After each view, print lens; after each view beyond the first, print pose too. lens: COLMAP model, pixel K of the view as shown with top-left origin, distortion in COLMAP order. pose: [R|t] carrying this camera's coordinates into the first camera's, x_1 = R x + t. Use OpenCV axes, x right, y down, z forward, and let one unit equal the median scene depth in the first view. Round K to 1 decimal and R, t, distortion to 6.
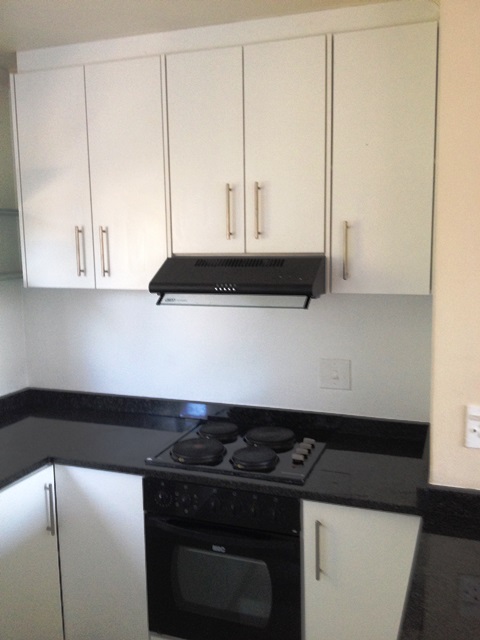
lens RADIAL K [[604.4, 0, 232.1], [0, 604.4, 302.9], [0, 0, 1]] dist [0.038701, 0.000000]
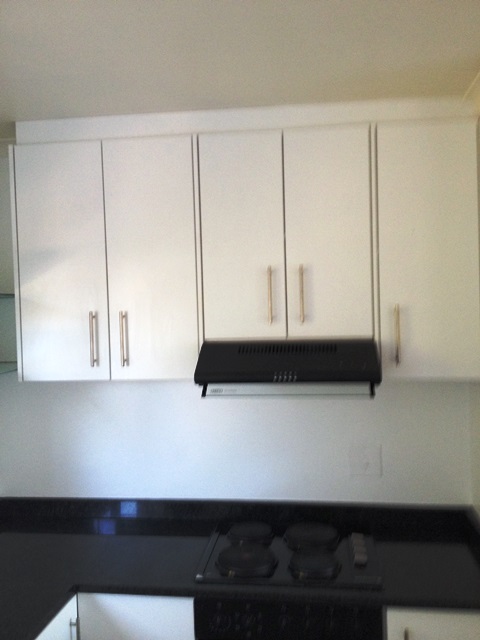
lens RADIAL K [[604.4, 0, 236.7], [0, 604.4, 315.3], [0, 0, 1]] dist [0.038701, 0.000000]
pose [[0.974112, -0.003825, 0.226032, -0.275472], [0.031668, 0.992307, -0.119685, -0.006877], [-0.223835, 0.123745, 0.966739, 0.096460]]
